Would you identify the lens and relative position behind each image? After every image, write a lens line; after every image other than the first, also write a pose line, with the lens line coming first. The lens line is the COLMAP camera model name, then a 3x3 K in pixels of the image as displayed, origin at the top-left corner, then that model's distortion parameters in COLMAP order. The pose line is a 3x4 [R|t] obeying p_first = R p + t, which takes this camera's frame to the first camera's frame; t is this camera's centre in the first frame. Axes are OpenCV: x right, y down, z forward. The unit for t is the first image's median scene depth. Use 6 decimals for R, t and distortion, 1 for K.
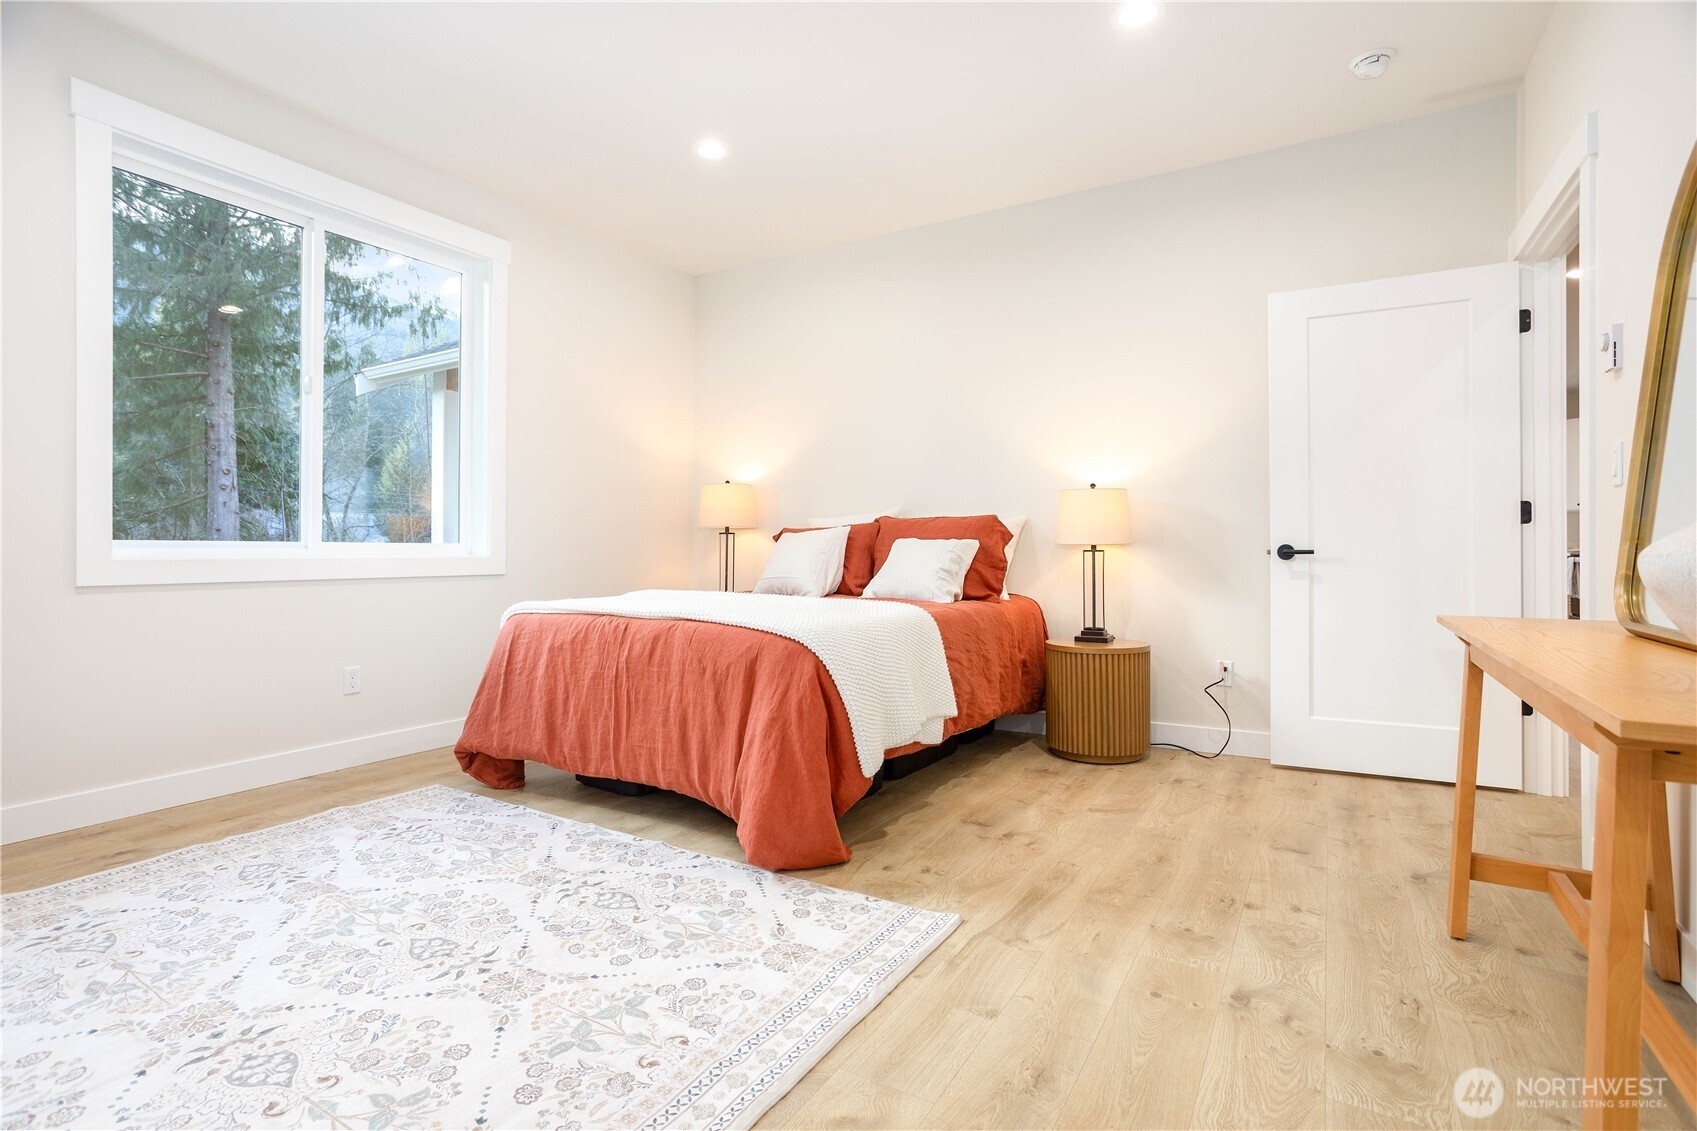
lens RADIAL K [[849.1, 0, 858.0], [0, 849.1, 553.9], [0, 0, 1]] dist [-0.057794, 0.030298]
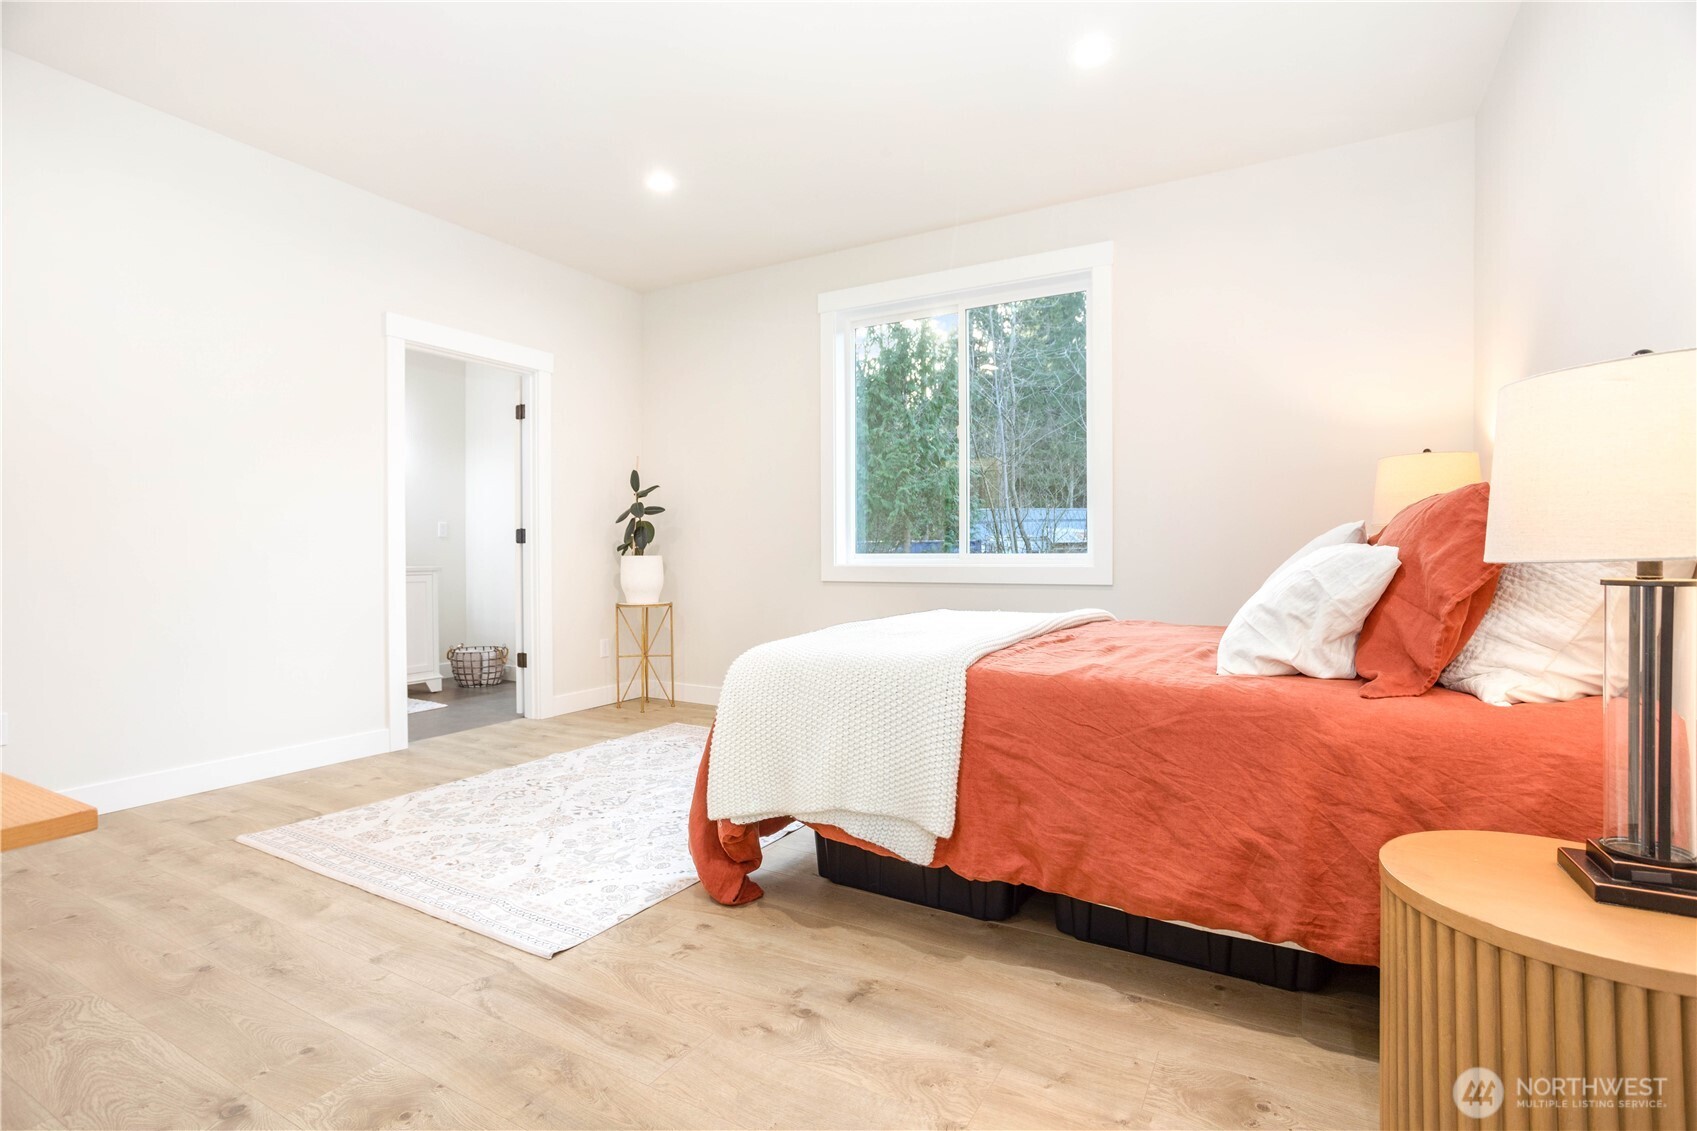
lens RADIAL K [[849.1, 0, 858.0], [0, 849.1, 553.9], [0, 0, 1]] dist [-0.057794, 0.030298]
pose [[-0.017121, 0.002559, -0.999850, 0.936424], [-0.000381, 0.999997, 0.002565, -0.023840], [0.999853, 0.000425, -0.017120, 1.201163]]
